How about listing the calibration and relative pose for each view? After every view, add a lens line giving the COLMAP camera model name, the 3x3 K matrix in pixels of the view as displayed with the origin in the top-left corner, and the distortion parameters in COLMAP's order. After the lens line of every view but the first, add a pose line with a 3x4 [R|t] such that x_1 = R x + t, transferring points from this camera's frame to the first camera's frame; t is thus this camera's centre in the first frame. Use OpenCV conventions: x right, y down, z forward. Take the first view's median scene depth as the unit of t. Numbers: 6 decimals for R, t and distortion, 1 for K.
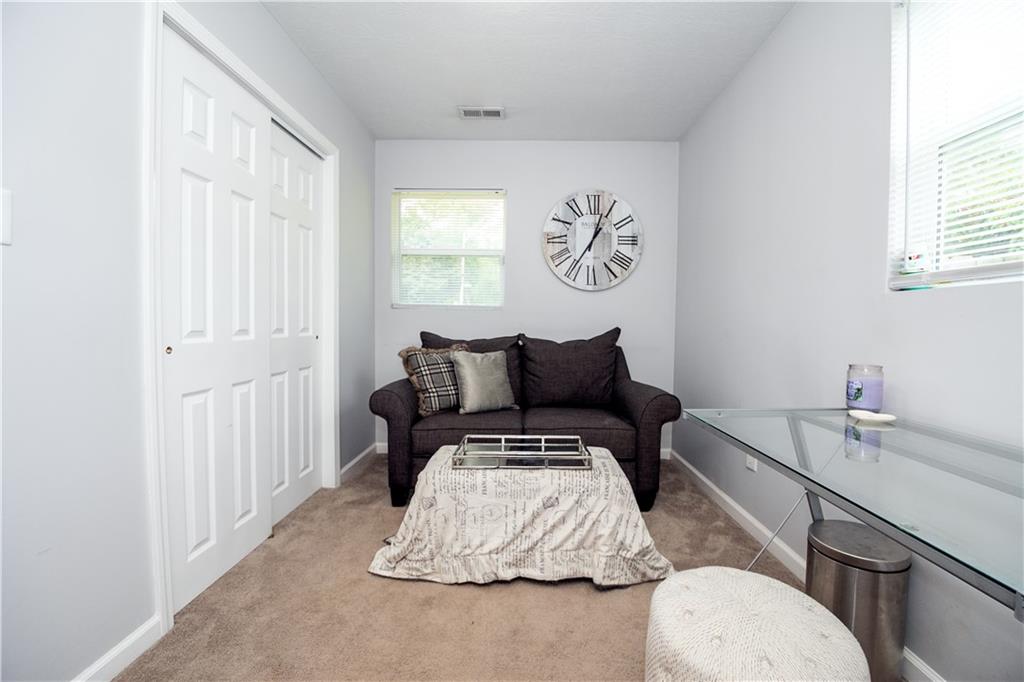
lens RADIAL K [[420.5, 0, 519.7], [0, 420.5, 335.5], [0, 0, 1]] dist [-0.006865, -0.008764]
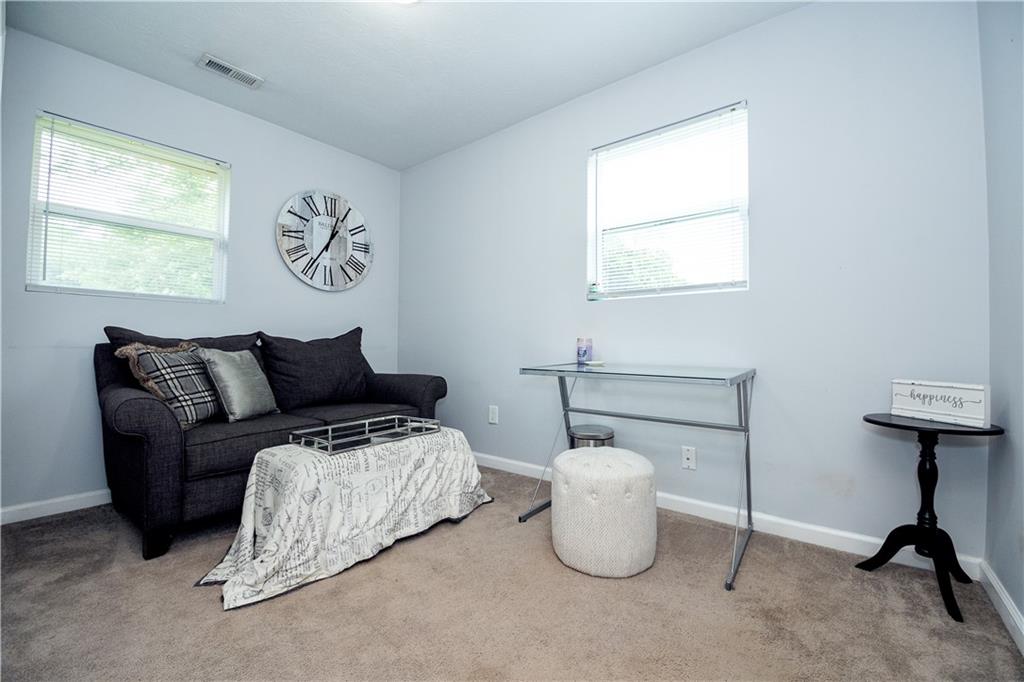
lens RADIAL K [[420.5, 0, 519.7], [0, 420.5, 335.5], [0, 0, 1]] dist [-0.006865, -0.008764]
pose [[0.606477, 0.008530, 0.795055, -0.441581], [0.027906, 0.999098, -0.032007, 0.057044], [-0.794611, 0.041598, 0.605692, 0.039956]]
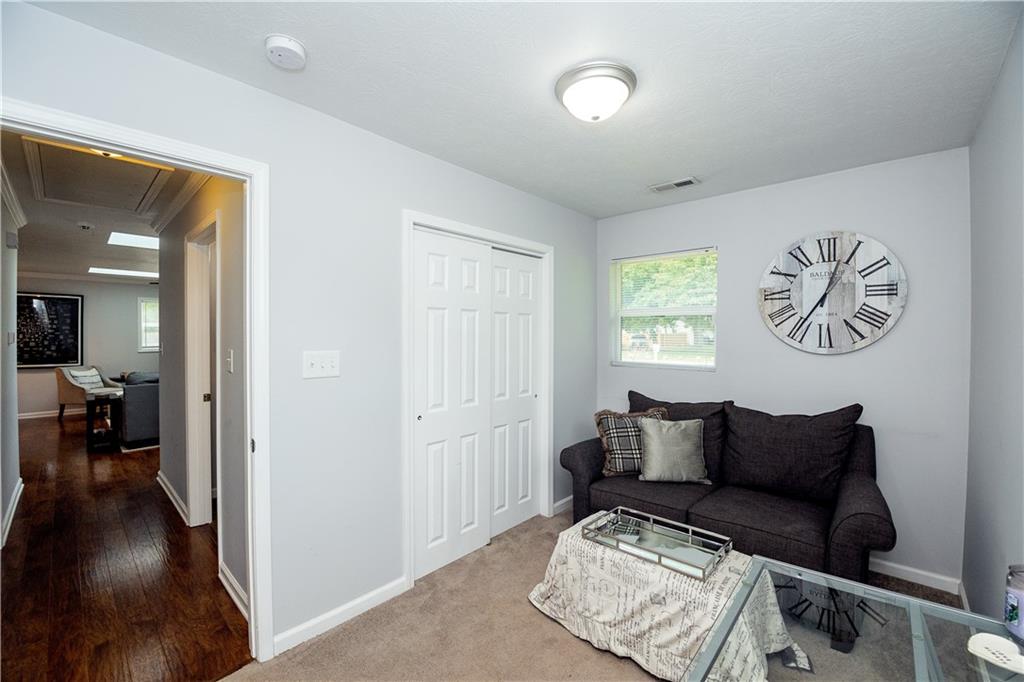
lens RADIAL K [[420.5, 0, 519.7], [0, 420.5, 335.5], [0, 0, 1]] dist [-0.006865, -0.008764]
pose [[0.755356, -0.008610, -0.655258, 0.321408], [-0.013423, 0.999501, -0.028606, -0.141289], [0.655177, 0.030403, 0.754863, -0.012963]]
